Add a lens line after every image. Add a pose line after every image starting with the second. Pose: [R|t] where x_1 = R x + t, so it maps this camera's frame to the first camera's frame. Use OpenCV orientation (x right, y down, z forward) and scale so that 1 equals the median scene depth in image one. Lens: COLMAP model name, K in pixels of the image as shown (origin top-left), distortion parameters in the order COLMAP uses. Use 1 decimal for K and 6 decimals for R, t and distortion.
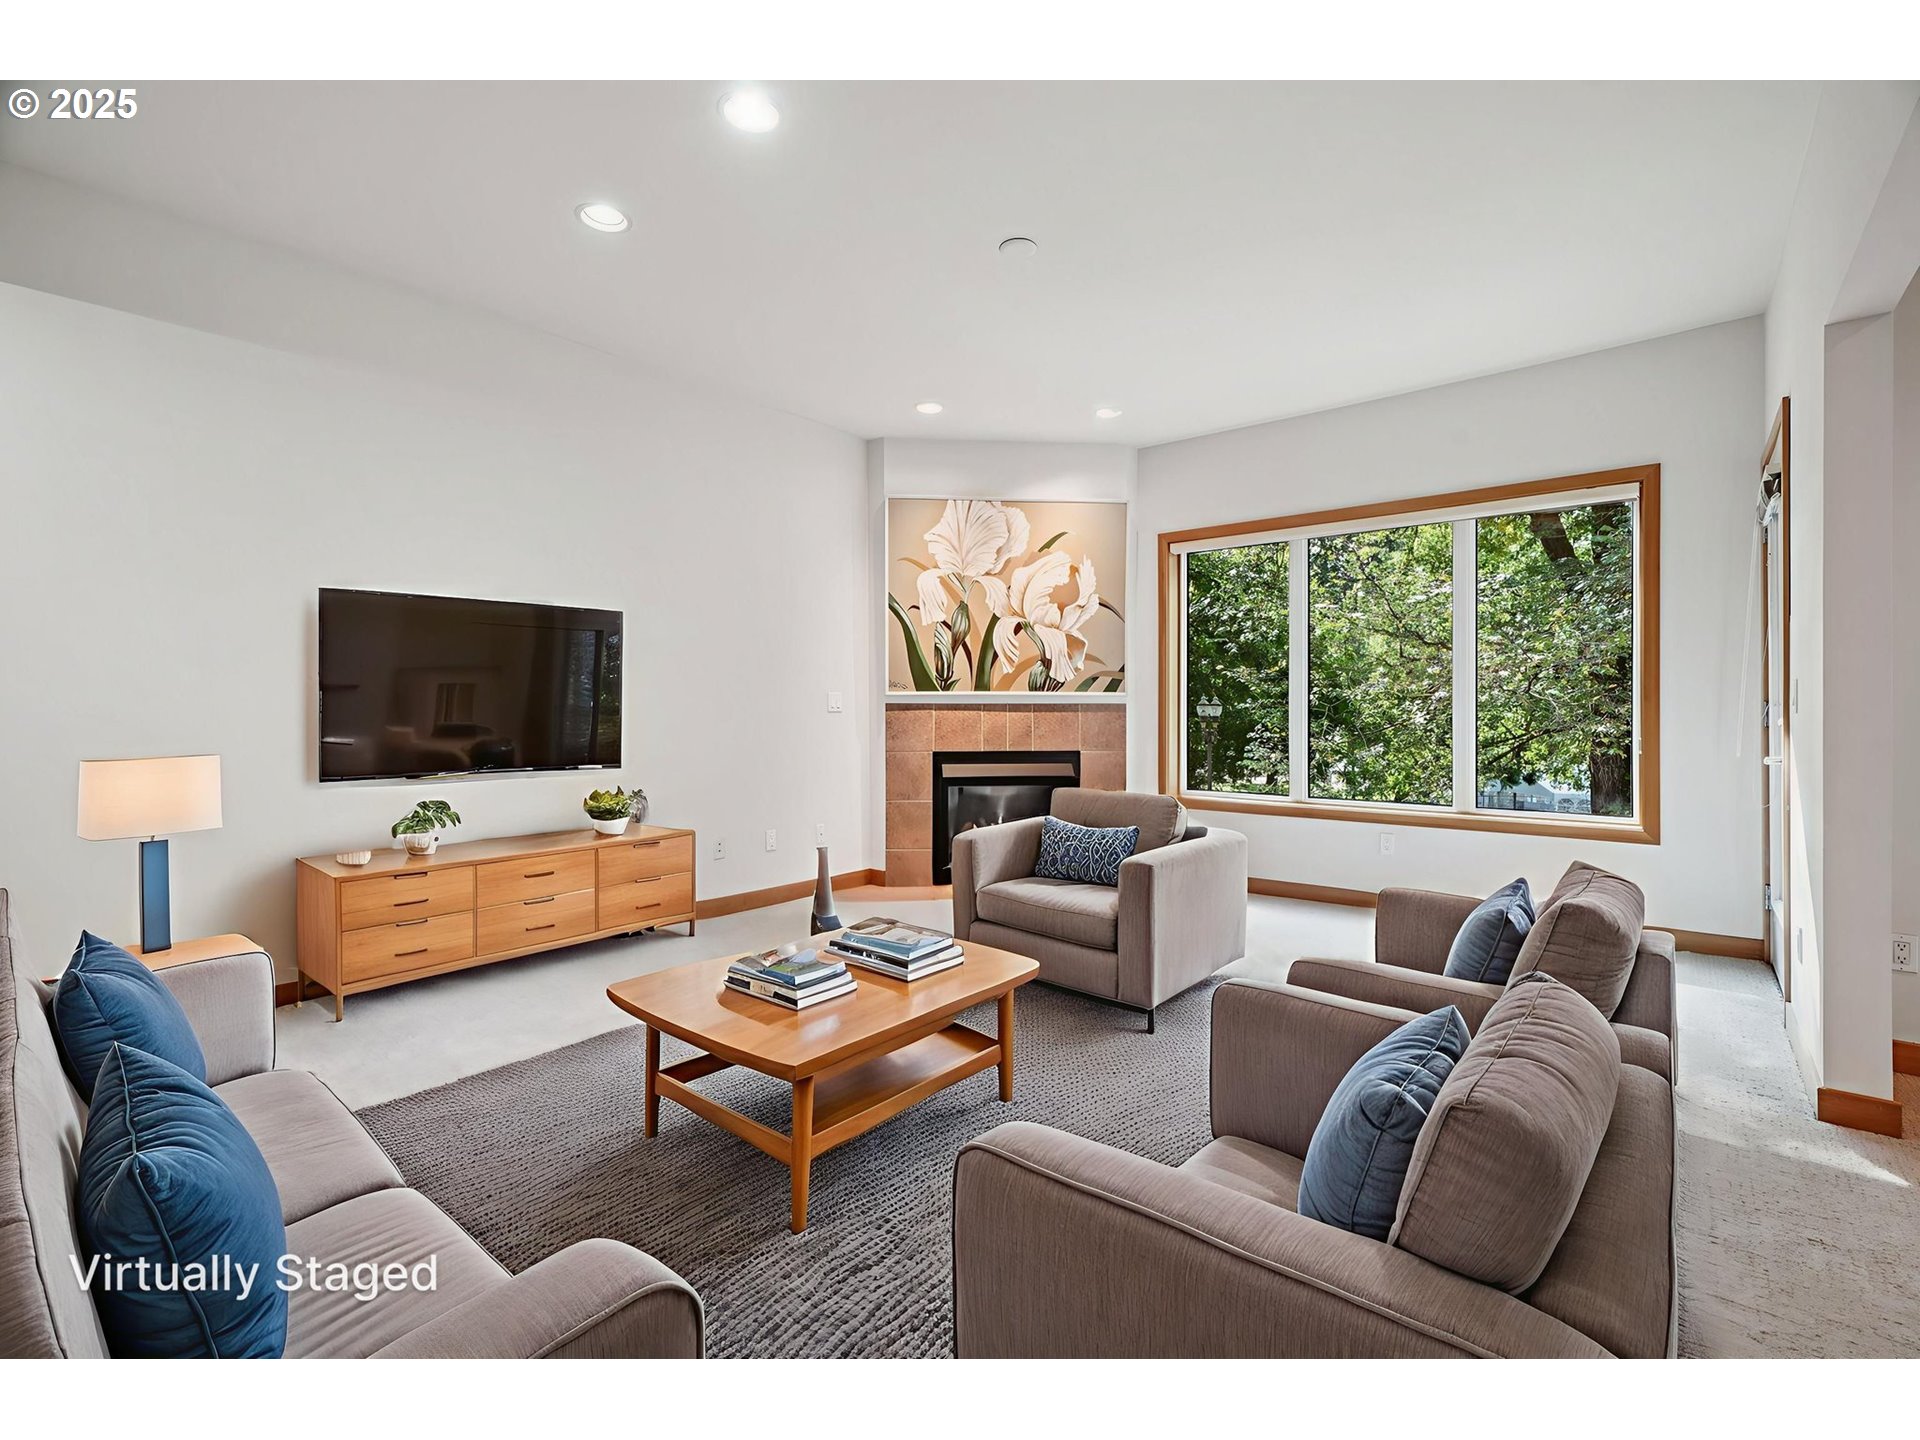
lens RADIAL K [[865.6, 0, 964.0], [0, 865.6, 715.2], [0, 0, 1]] dist [0.002237, 0.000573]
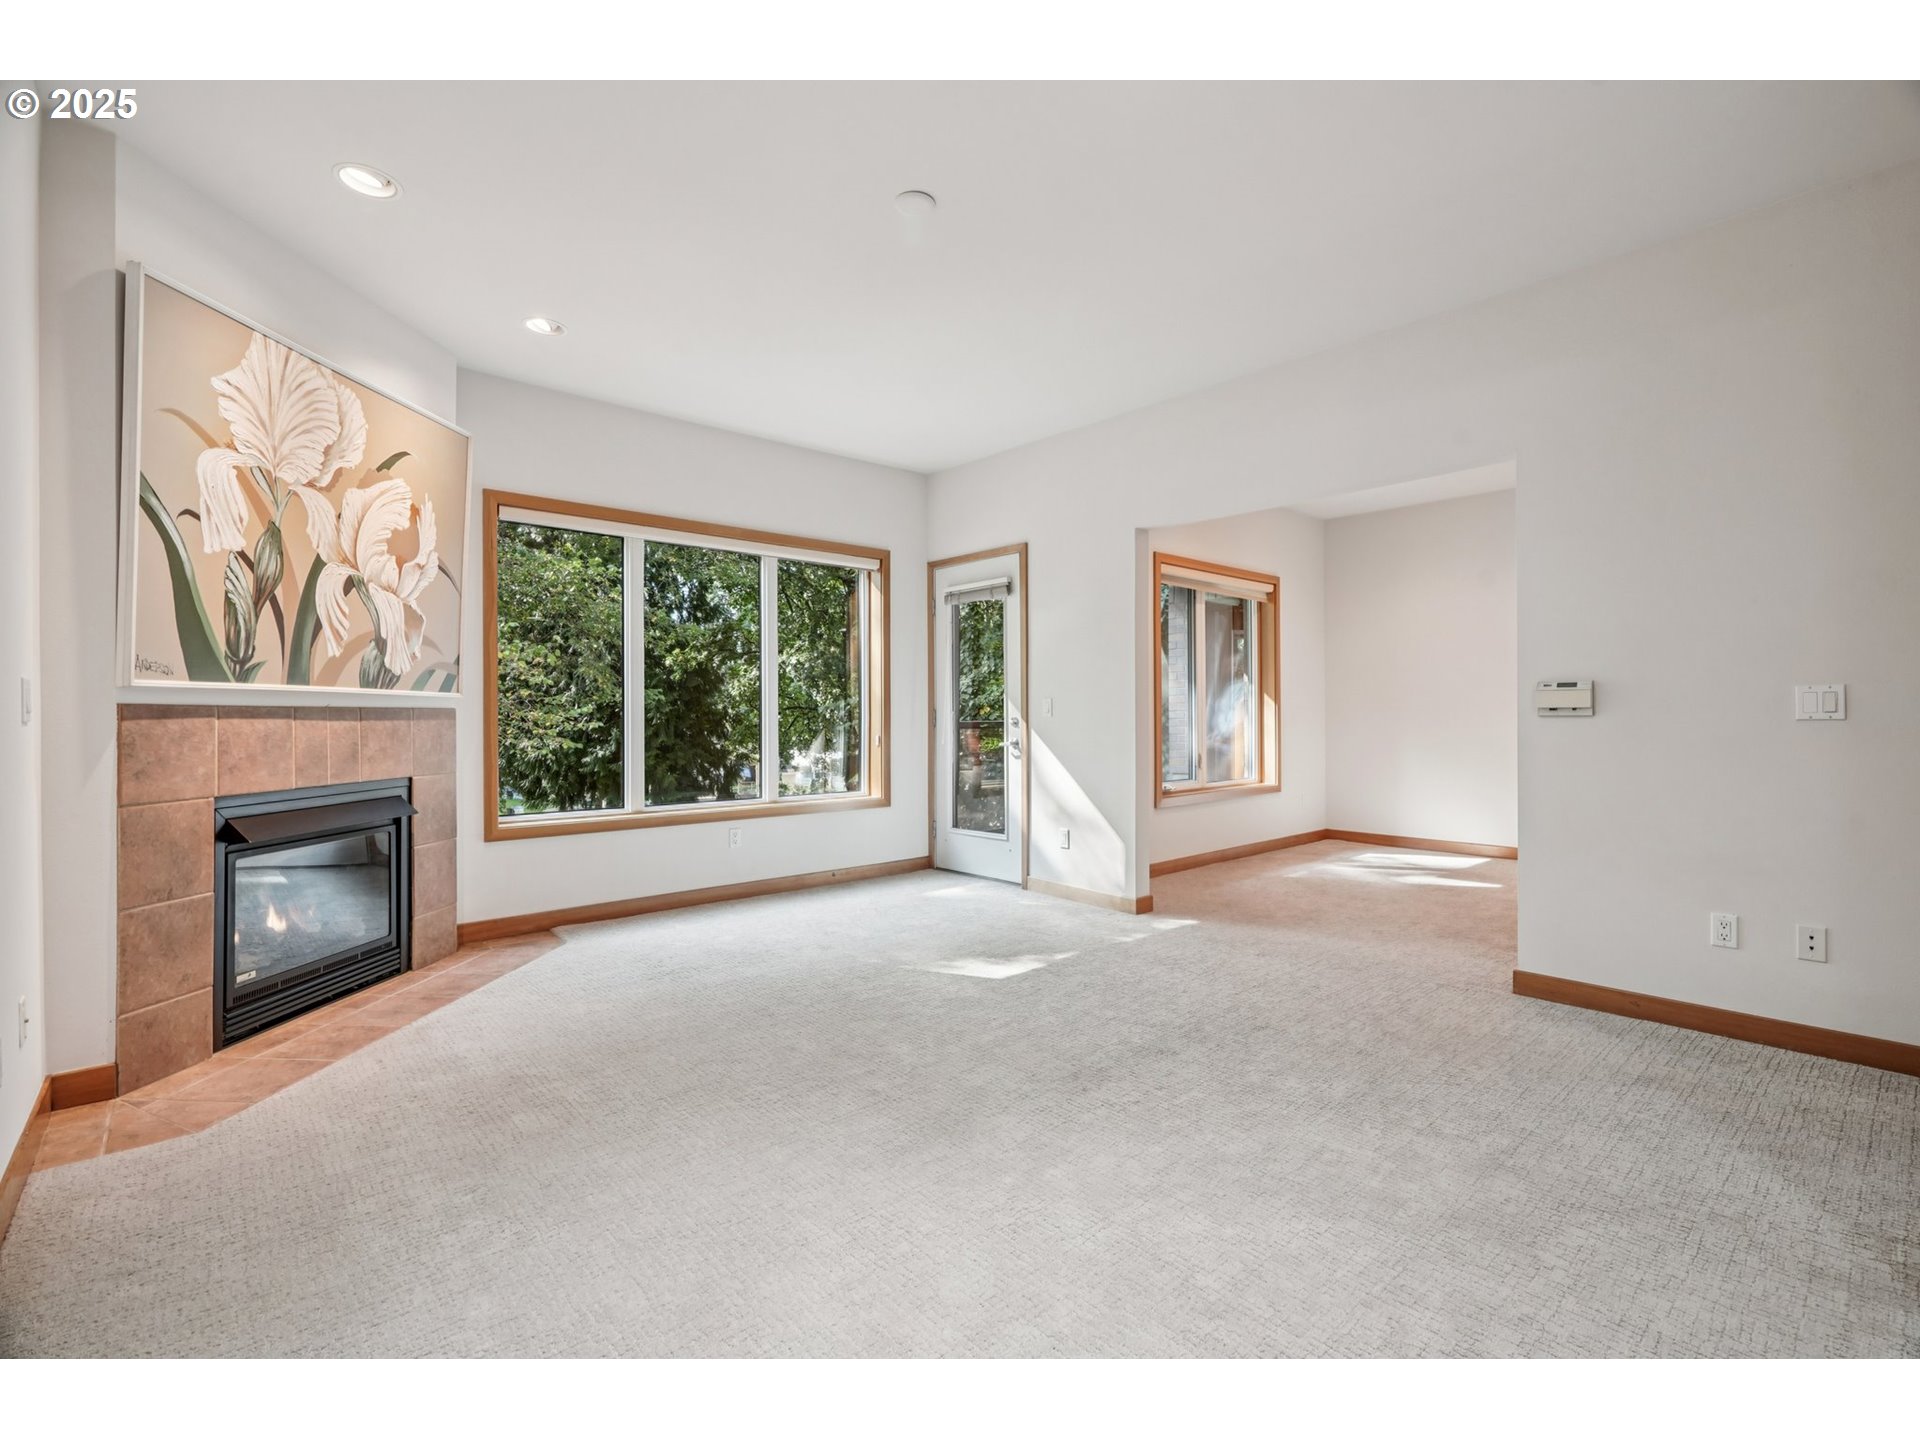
lens RADIAL K [[865.6, 0, 966.0], [0, 865.6, 714.8], [0, 0, 1]] dist [0.002237, 0.000573]
pose [[0.138647, 0.000181, 0.990342, -0.491025], [0.002088, 0.999998, -0.000475, -0.006383], [-0.990340, 0.002134, 0.138646, 0.479180]]
